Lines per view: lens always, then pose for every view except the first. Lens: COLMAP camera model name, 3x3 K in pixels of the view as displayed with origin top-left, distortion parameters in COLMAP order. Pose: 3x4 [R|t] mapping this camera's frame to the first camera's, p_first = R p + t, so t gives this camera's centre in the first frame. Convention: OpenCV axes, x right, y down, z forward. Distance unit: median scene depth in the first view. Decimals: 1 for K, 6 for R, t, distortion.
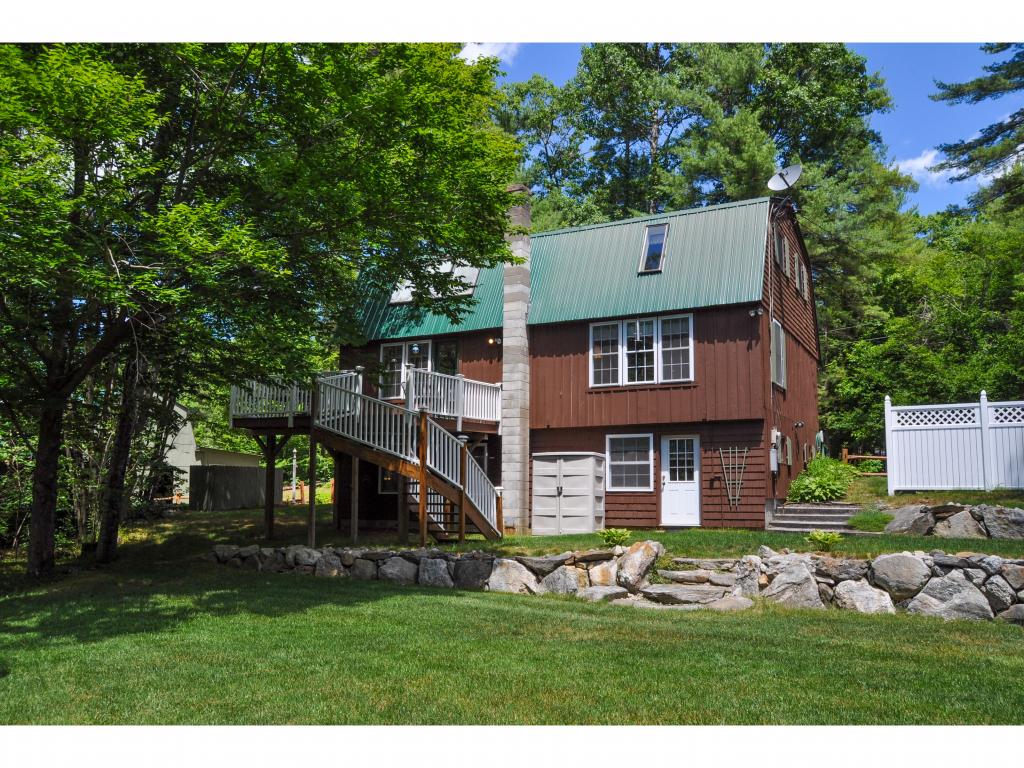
lens RADIAL K [[836.7, 0, 512.0], [0, 836.7, 384.0], [0, 0, 1]] dist [-0.061553, 0.000619]
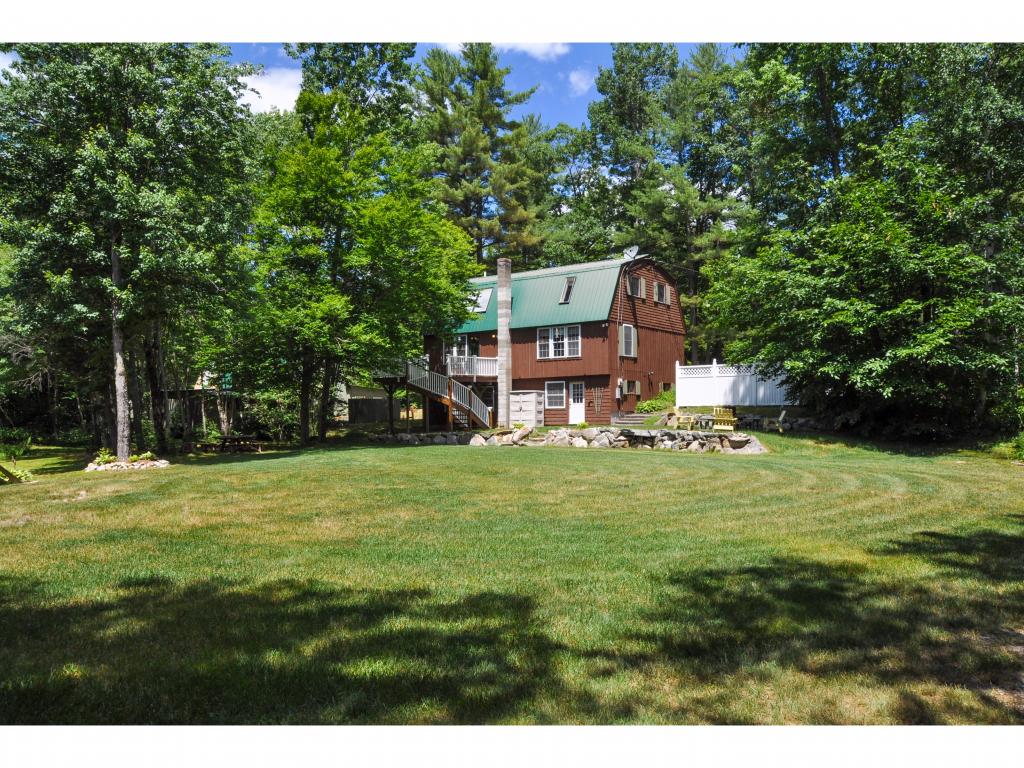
lens RADIAL K [[836.7, 0, 512.0], [0, 836.7, 384.0], [0, 0, 1]] dist [-0.061553, 0.000619]
pose [[0.988663, -0.020331, -0.148768, 0.349879], [0.034355, 0.995137, 0.092312, -0.133028], [0.146168, -0.096377, 0.984554, -1.102106]]
